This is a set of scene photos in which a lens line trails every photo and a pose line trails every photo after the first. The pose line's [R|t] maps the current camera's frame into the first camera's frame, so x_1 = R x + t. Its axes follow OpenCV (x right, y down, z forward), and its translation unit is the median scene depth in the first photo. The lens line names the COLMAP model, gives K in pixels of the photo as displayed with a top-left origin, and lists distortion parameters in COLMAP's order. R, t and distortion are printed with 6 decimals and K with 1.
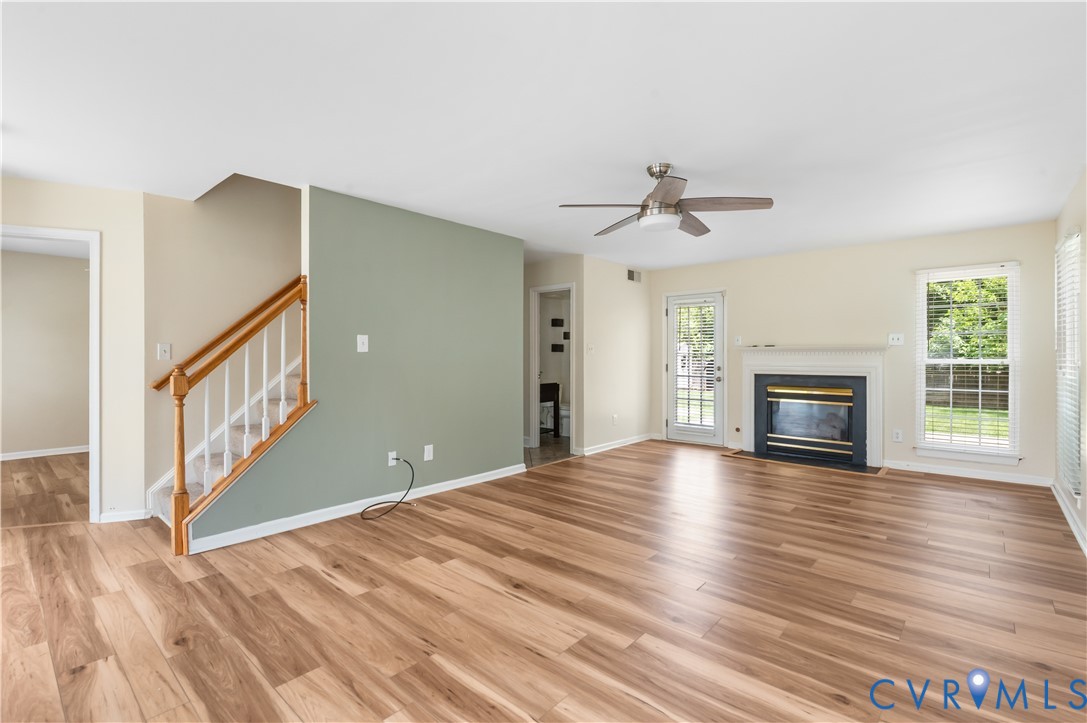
lens RADIAL K [[500.1, 0, 530.9], [0, 500.1, 357.1], [0, 0, 1]] dist [-0.002907, -0.000788]
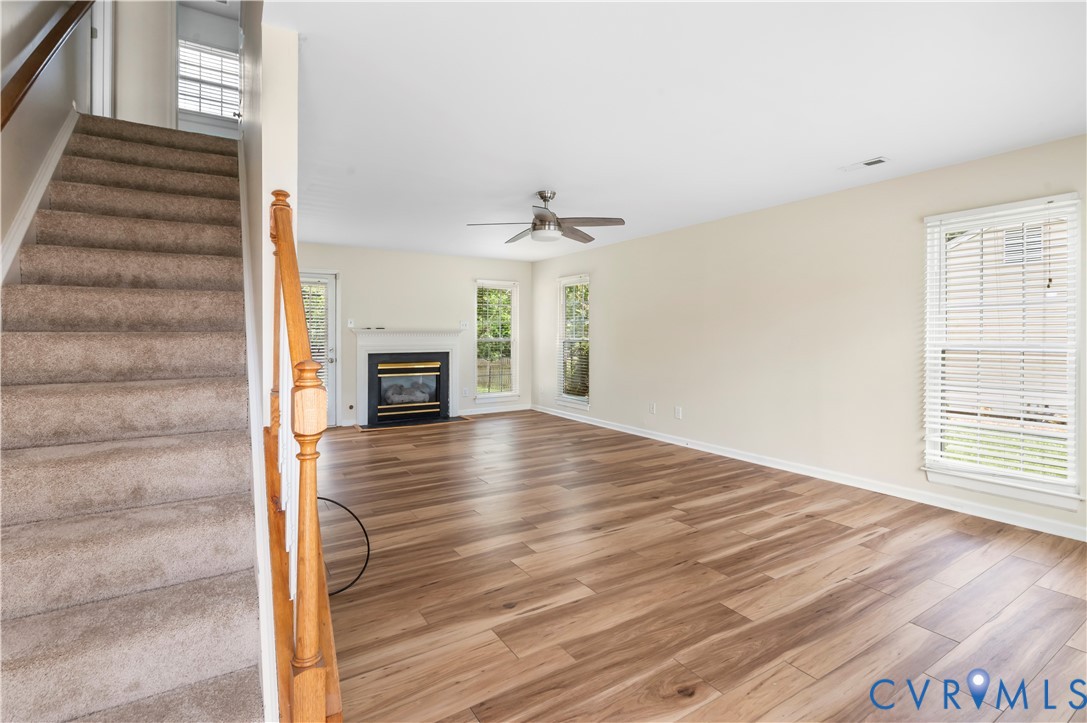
lens RADIAL K [[502.3, 0, 539.5], [0, 502.3, 341.0], [0, 0, 1]] dist [0.000173, -0.000139]
pose [[0.273300, -0.009927, 0.961878, -1.069701], [0.003667, 0.999950, 0.009278, -0.006949], [-0.961922, 0.000992, 0.273323, 0.694817]]
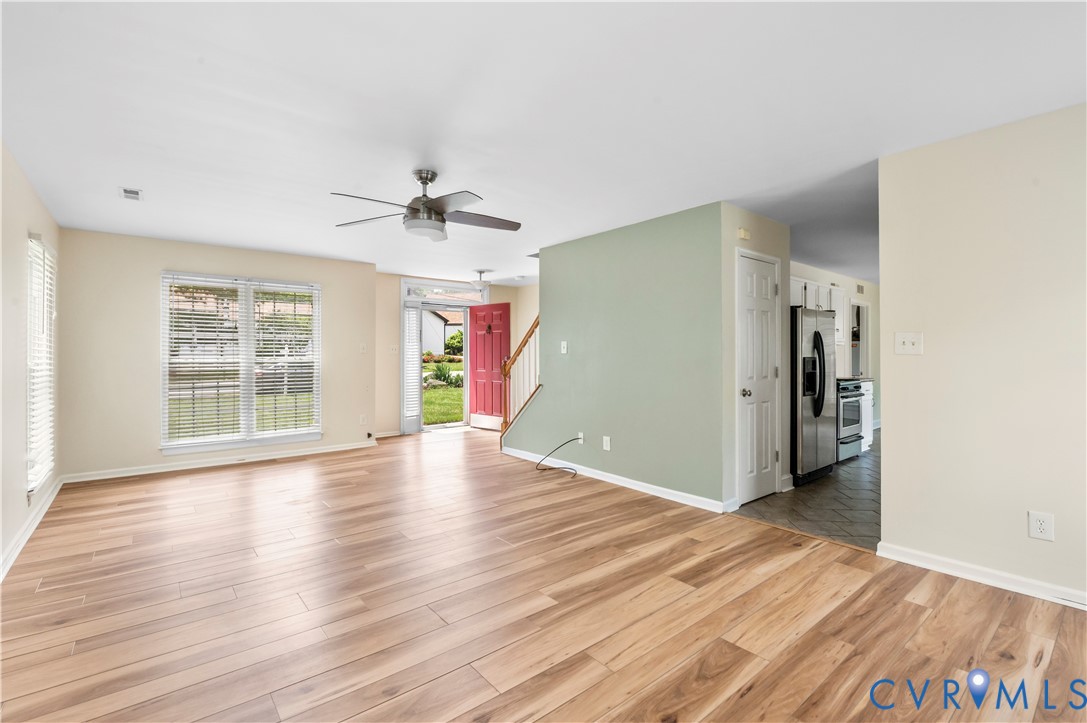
lens RADIAL K [[483.7, 0, 541.4], [0, 483.7, 352.9], [0, 0, 1]] dist [0.000763, -0.000304]
pose [[-0.150524, -0.006358, -0.988586, 1.271312], [-0.001992, 0.999979, -0.006128, -0.004829], [0.988604, 0.001047, -0.150534, 1.464882]]
